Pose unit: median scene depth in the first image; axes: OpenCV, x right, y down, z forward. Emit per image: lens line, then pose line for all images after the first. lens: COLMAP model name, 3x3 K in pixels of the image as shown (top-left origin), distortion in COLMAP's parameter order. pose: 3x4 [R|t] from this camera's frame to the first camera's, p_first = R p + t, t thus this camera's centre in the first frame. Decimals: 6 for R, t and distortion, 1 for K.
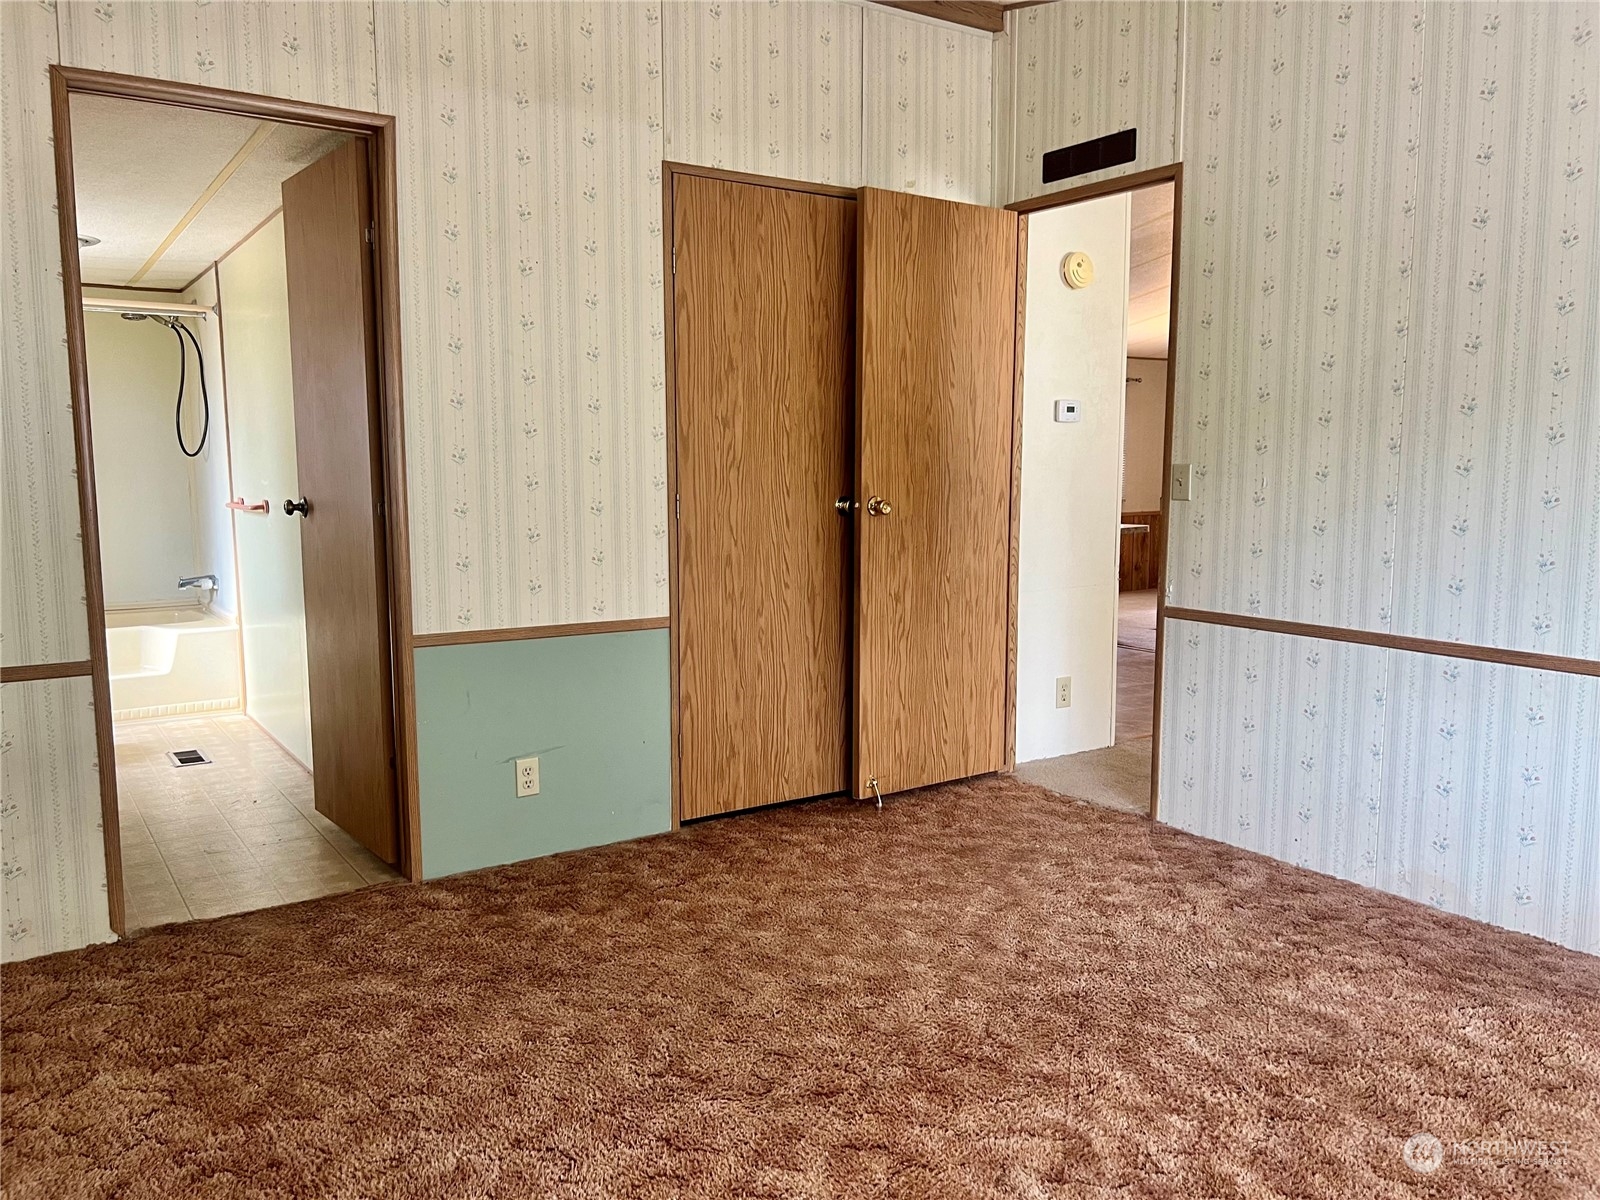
lens RADIAL K [[1209.9, 0, 801.9], [0, 1209.9, 600.9], [0, 0, 1]] dist [0.053222, -0.062299]
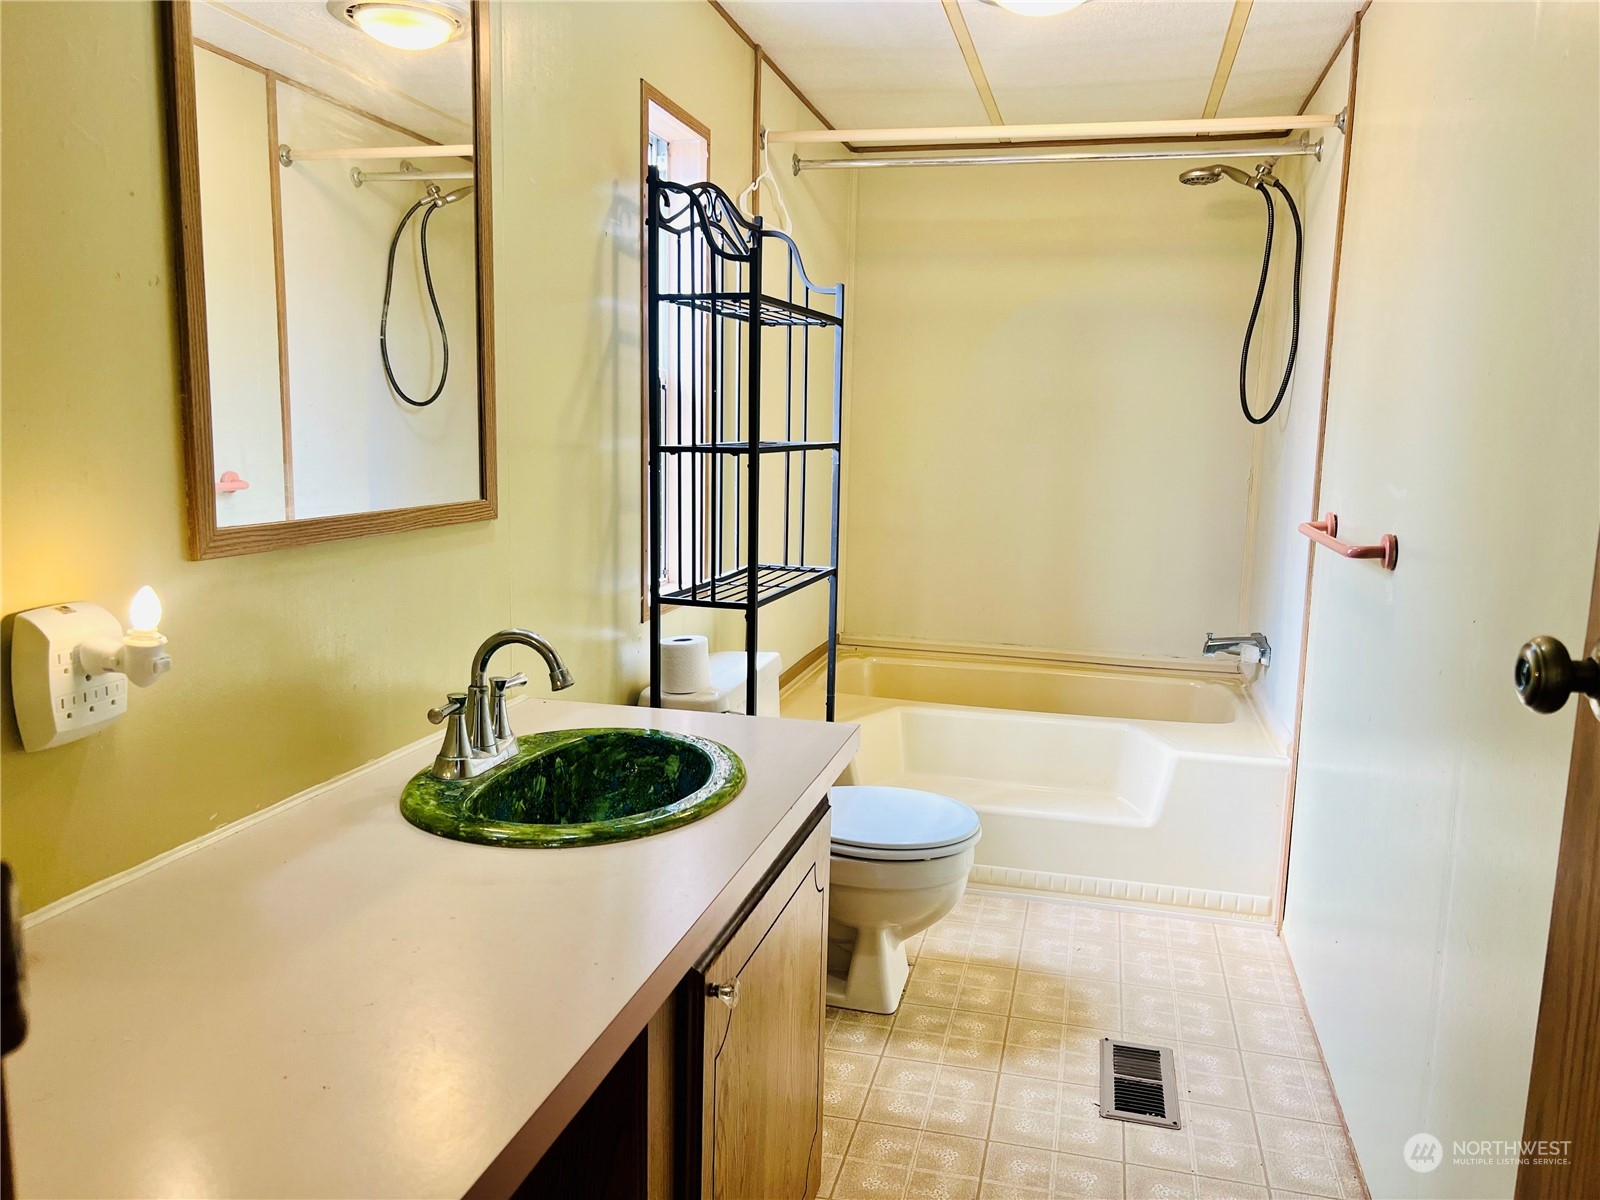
lens RADIAL K [[1209.9, 0, 801.0], [0, 1209.9, 600.5], [0, 0, 1]] dist [0.053222, -0.062299]
pose [[0.664719, 0.132467, -0.735256, -0.231957], [-0.115558, 0.990541, 0.073989, -0.058922], [0.738102, 0.035783, 0.673739, 0.502894]]
